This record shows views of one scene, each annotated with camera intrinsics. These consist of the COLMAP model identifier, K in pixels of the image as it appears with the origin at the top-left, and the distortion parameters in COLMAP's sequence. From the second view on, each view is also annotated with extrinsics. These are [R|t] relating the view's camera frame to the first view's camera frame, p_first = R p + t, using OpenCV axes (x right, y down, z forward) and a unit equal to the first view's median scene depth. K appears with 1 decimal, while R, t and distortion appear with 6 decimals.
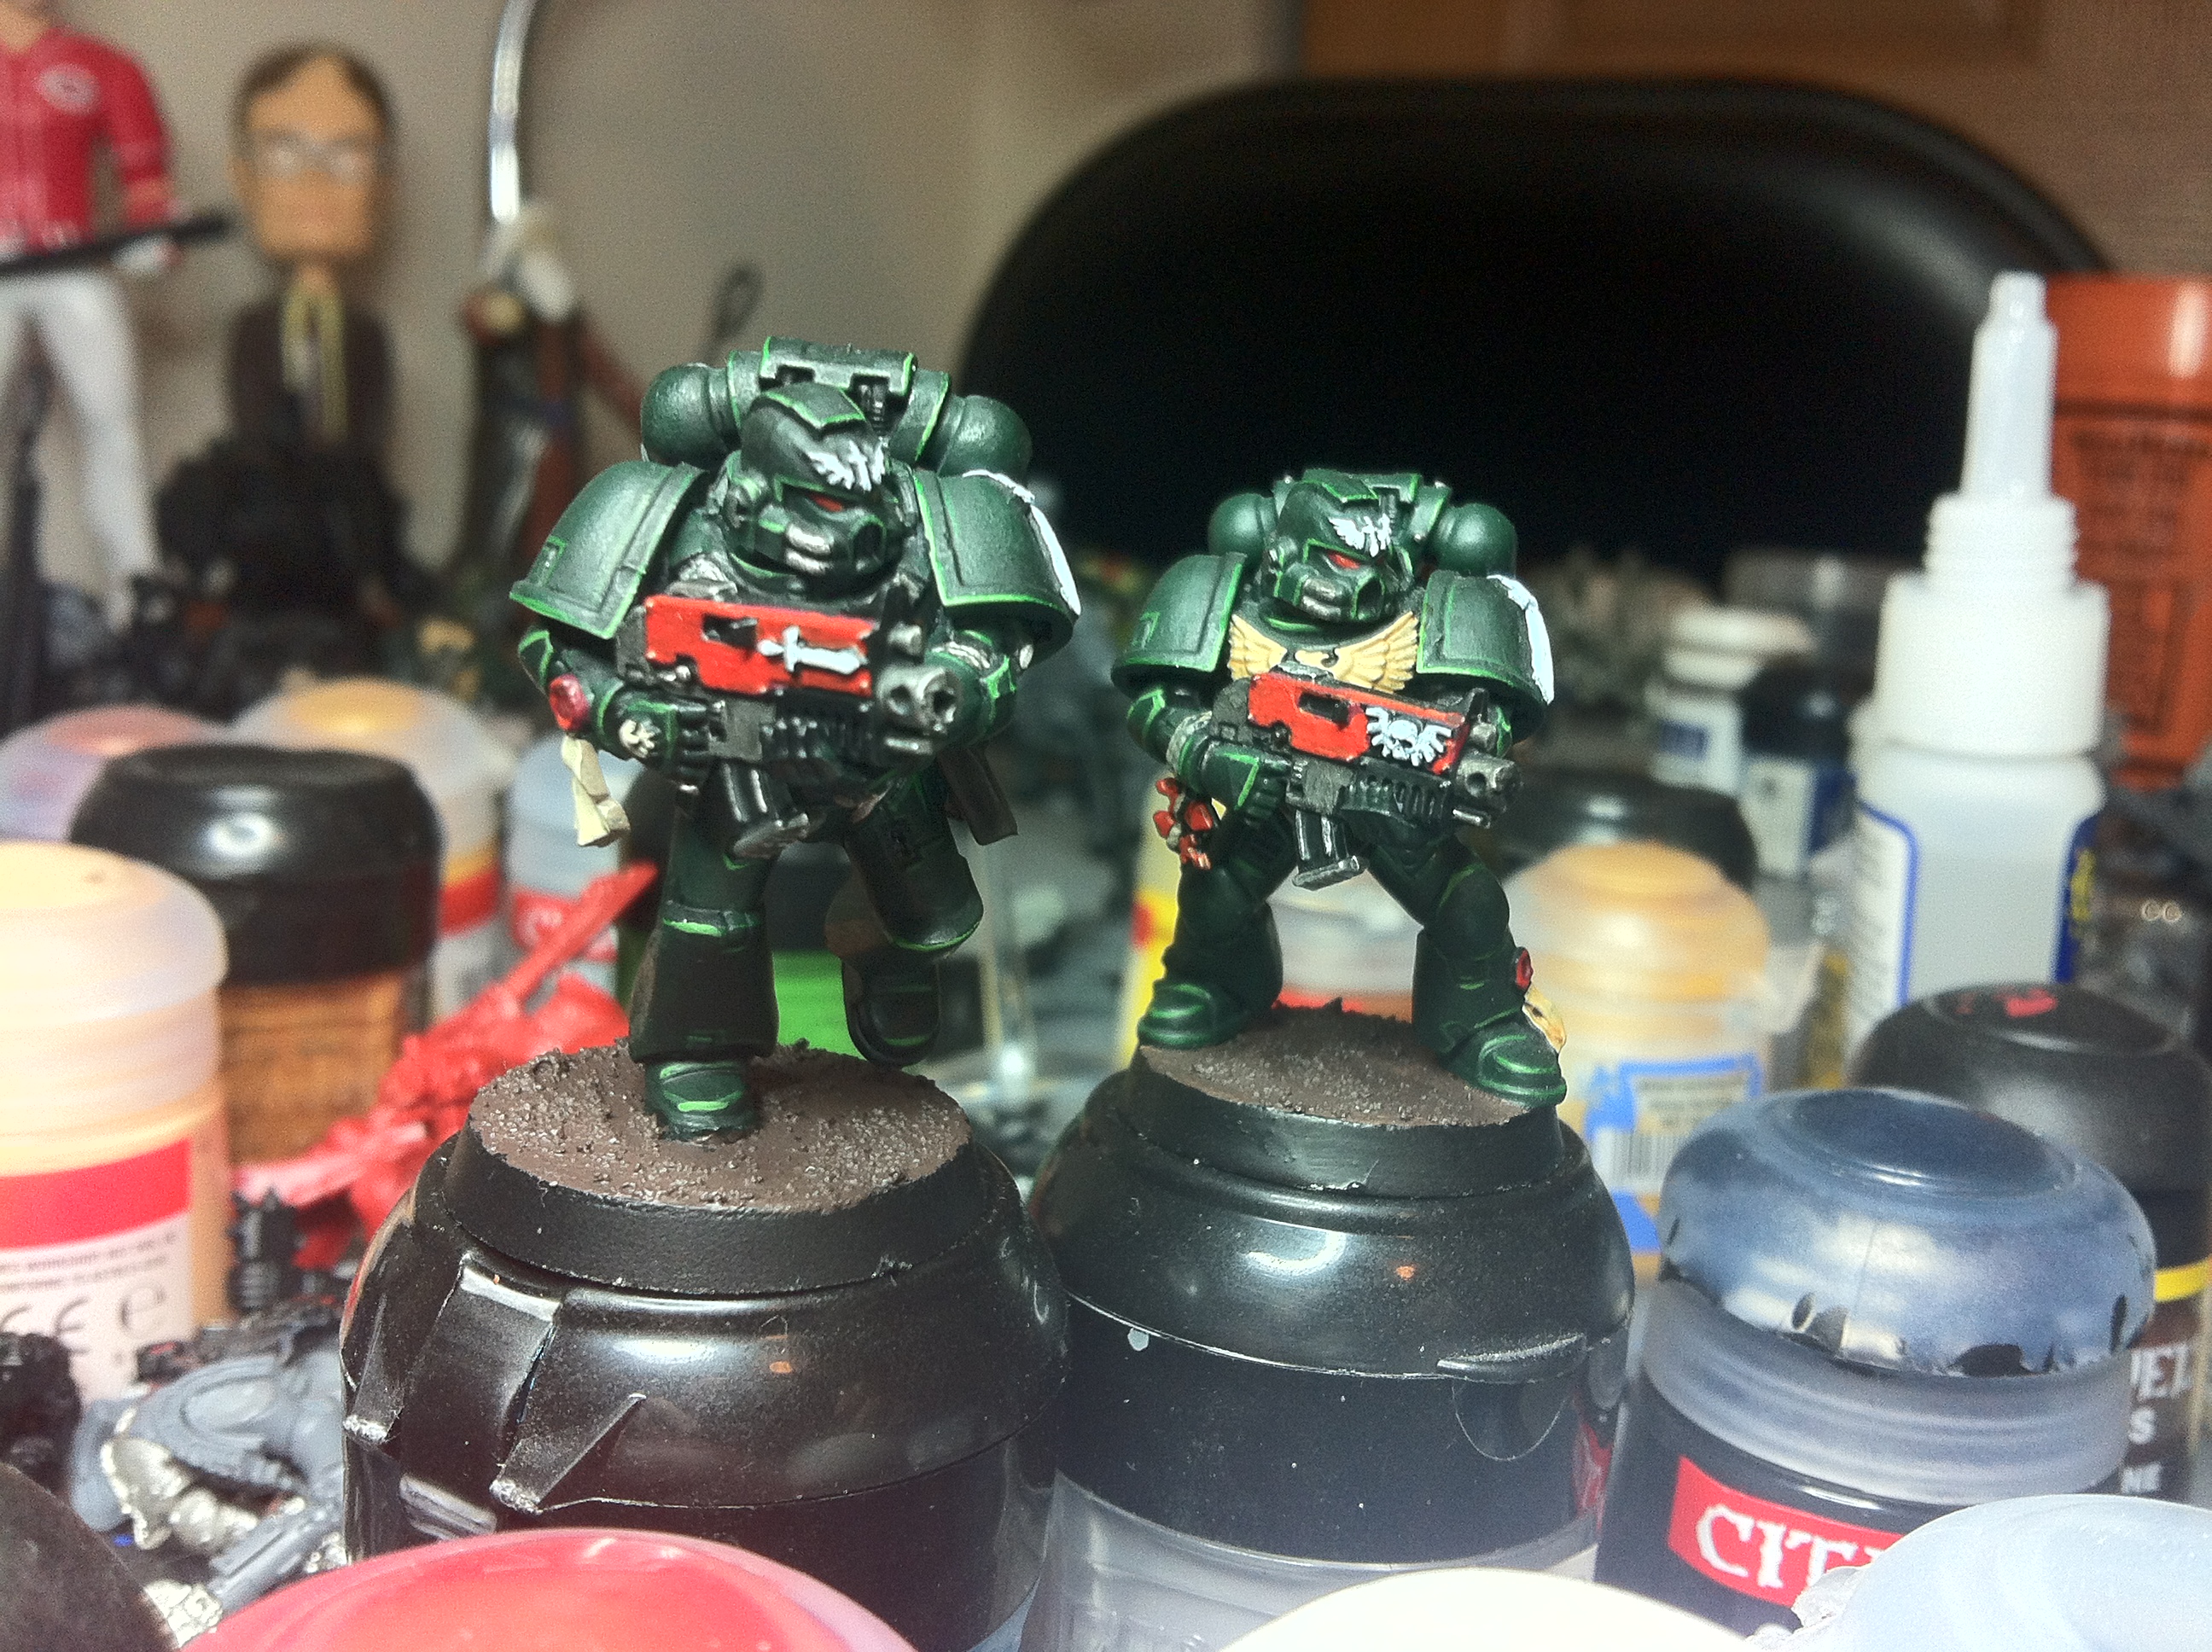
lens RADIAL K [[2208.6, 0, 1097.6], [0, 2208.6, 833.9], [0, 0, 1]] dist [-0.062836, 0.000000]
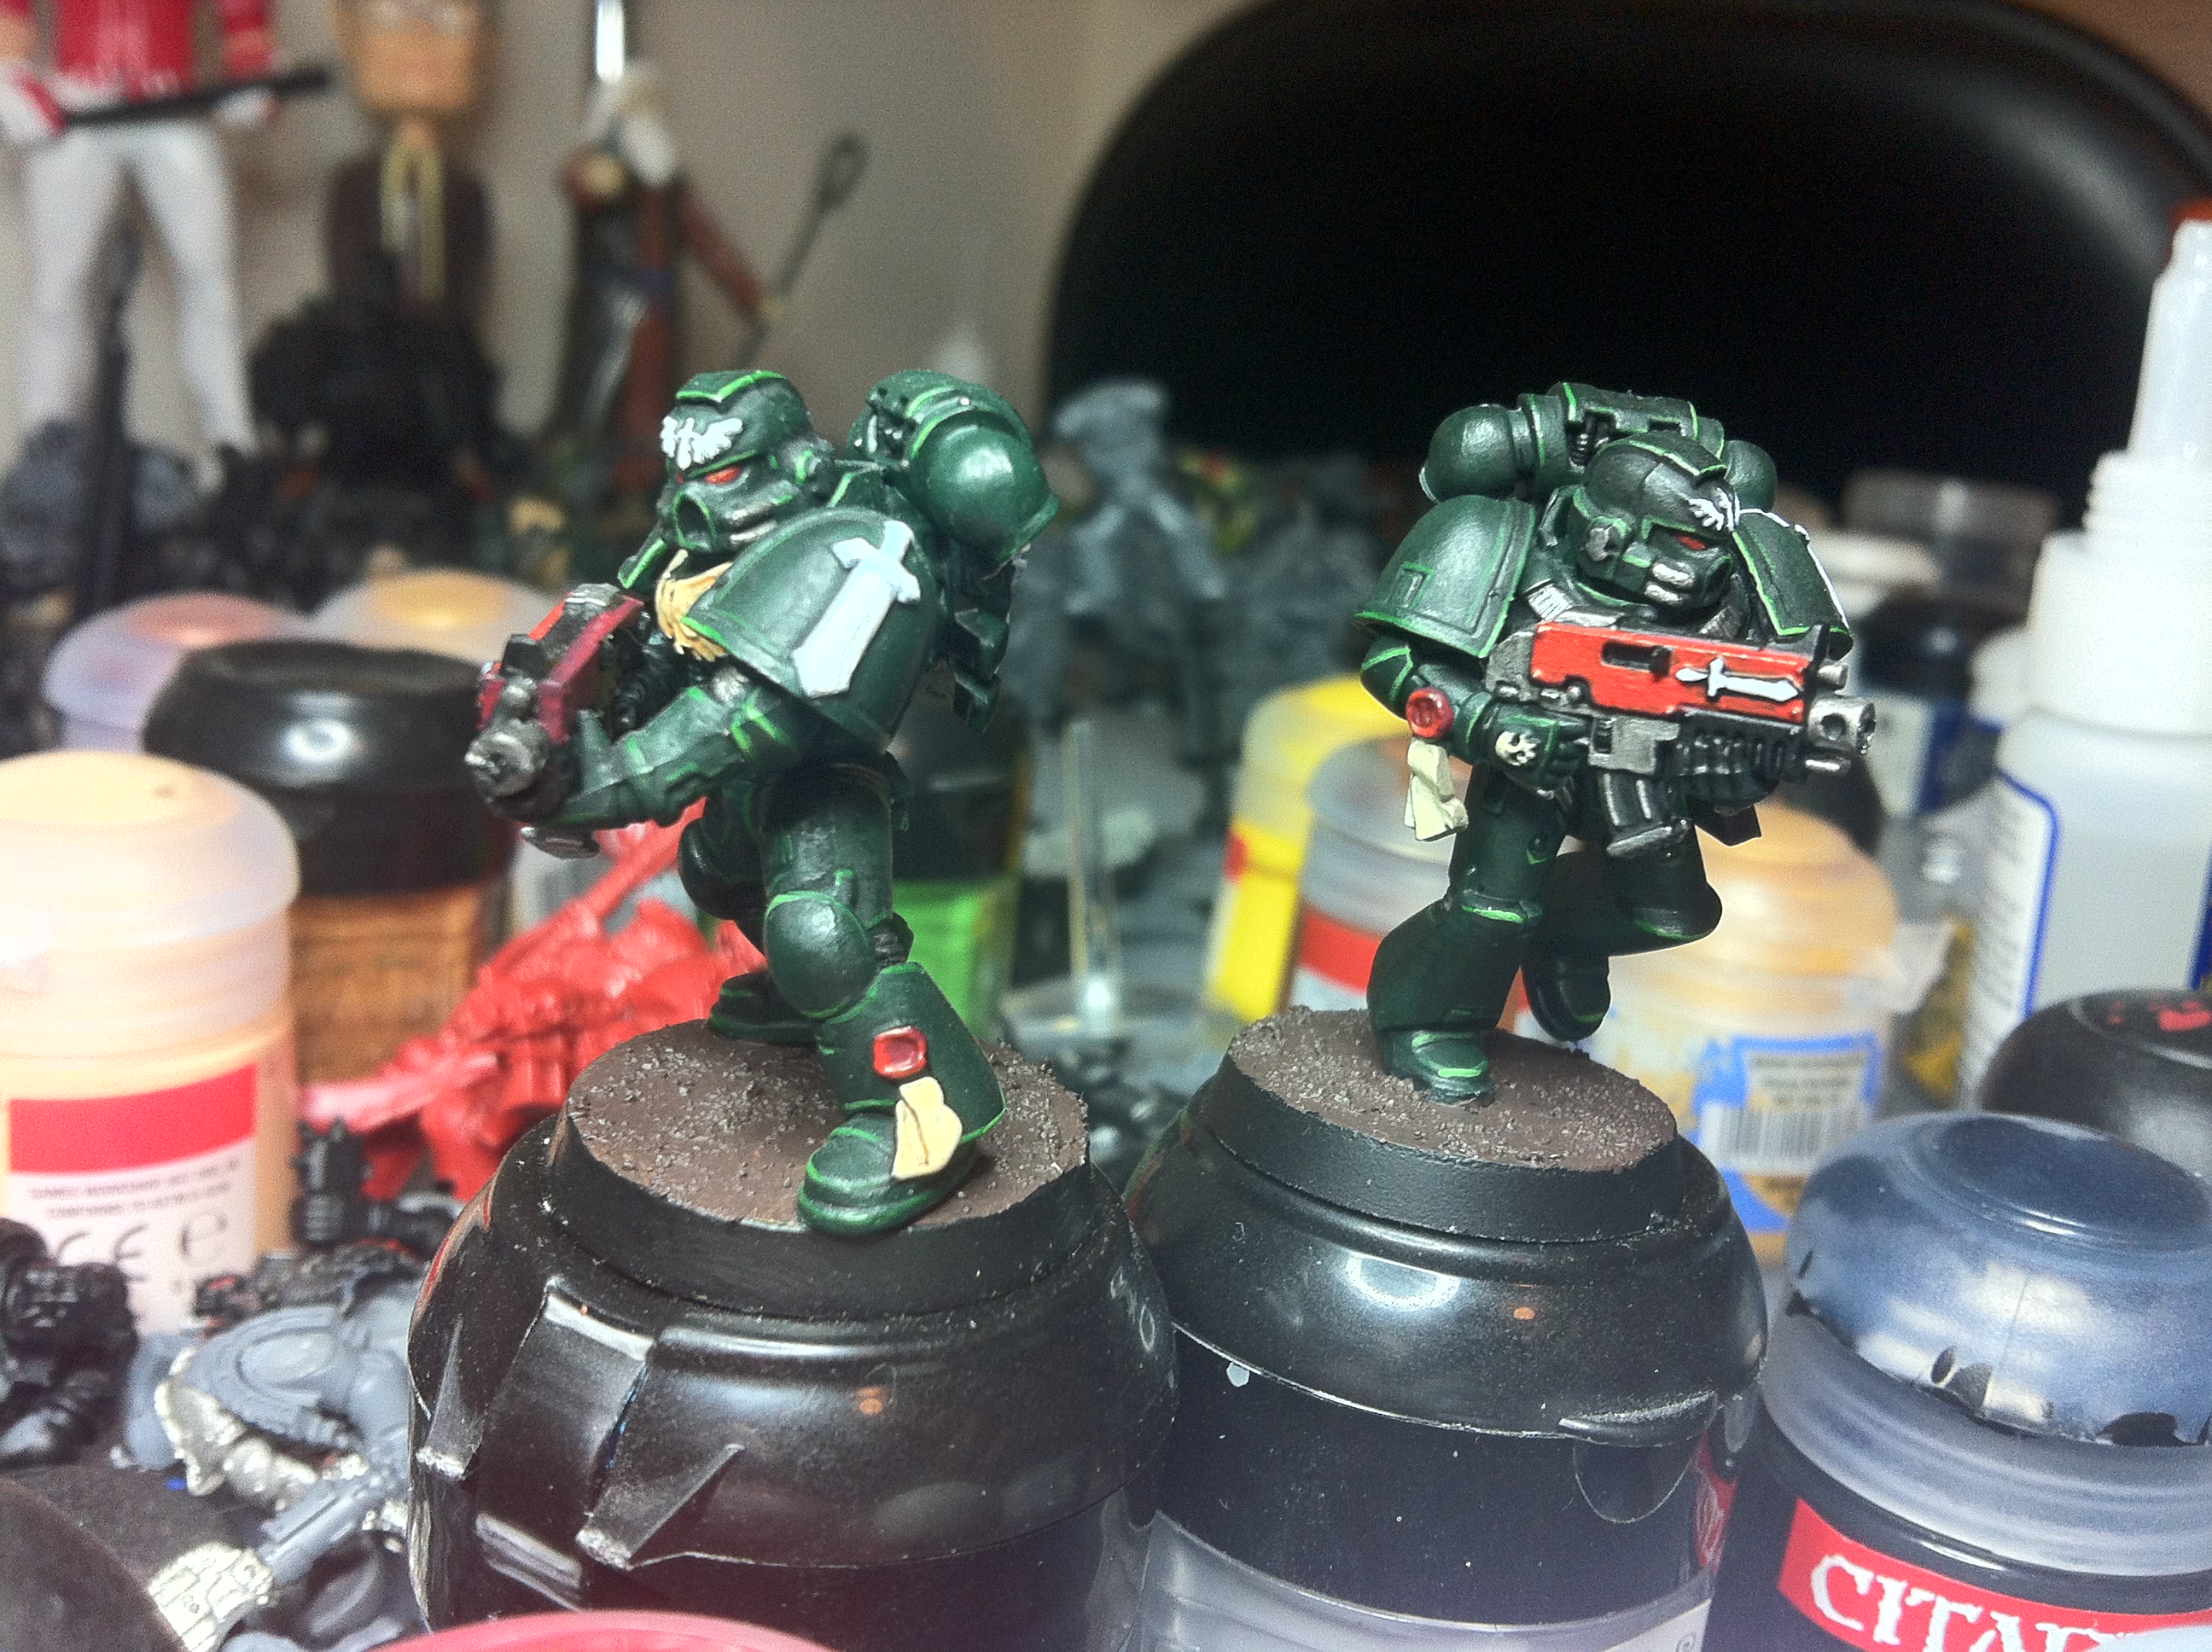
lens RADIAL K [[2208.6, 0, 1092.0], [0, 2208.6, 831.5], [0, 0, 1]] dist [-0.062836, 0.000000]
pose [[0.998270, 0.045564, -0.037169, -0.012901], [-0.043424, 0.997459, 0.056483, -0.034008], [0.039648, -0.054771, 0.997711, 0.048170]]
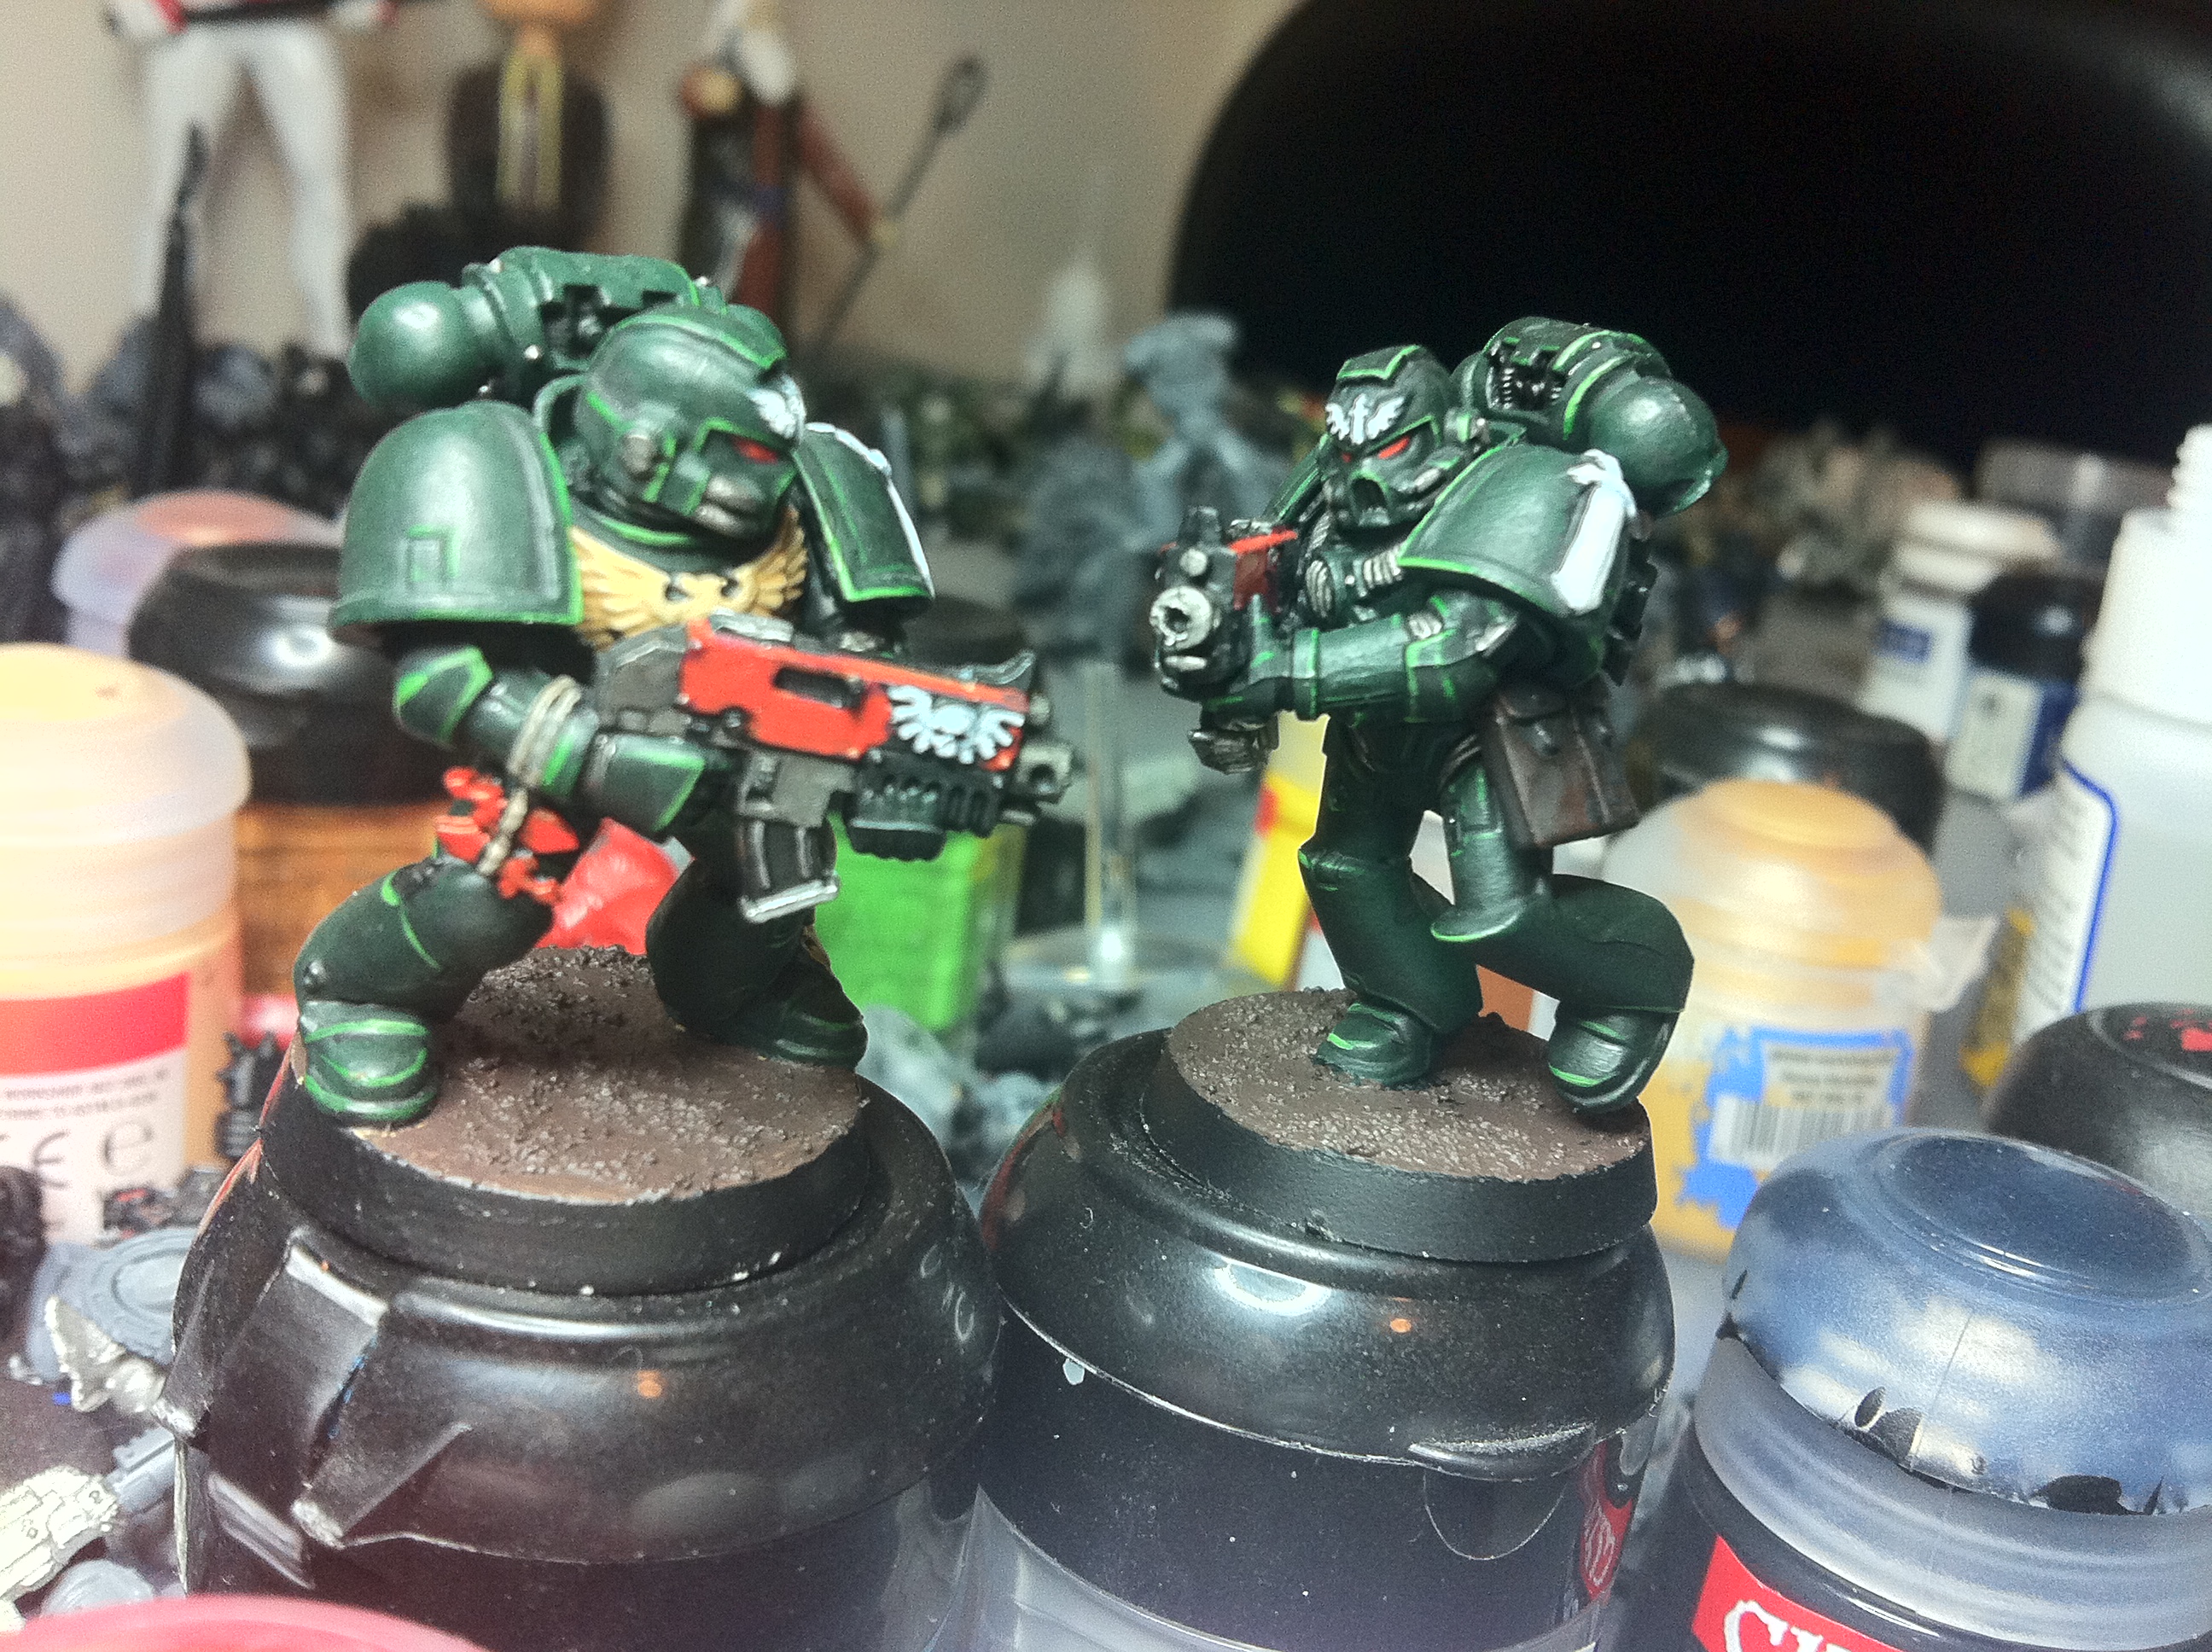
lens RADIAL K [[2208.6, 0, 1101.6], [0, 2208.6, 815.1], [0, 0, 1]] dist [-0.062836, 0.000000]
pose [[0.990994, 0.096409, -0.092935, 0.058567], [-0.089018, 0.992760, 0.080647, -0.040237], [0.100037, -0.071648, 0.992401, 0.098427]]
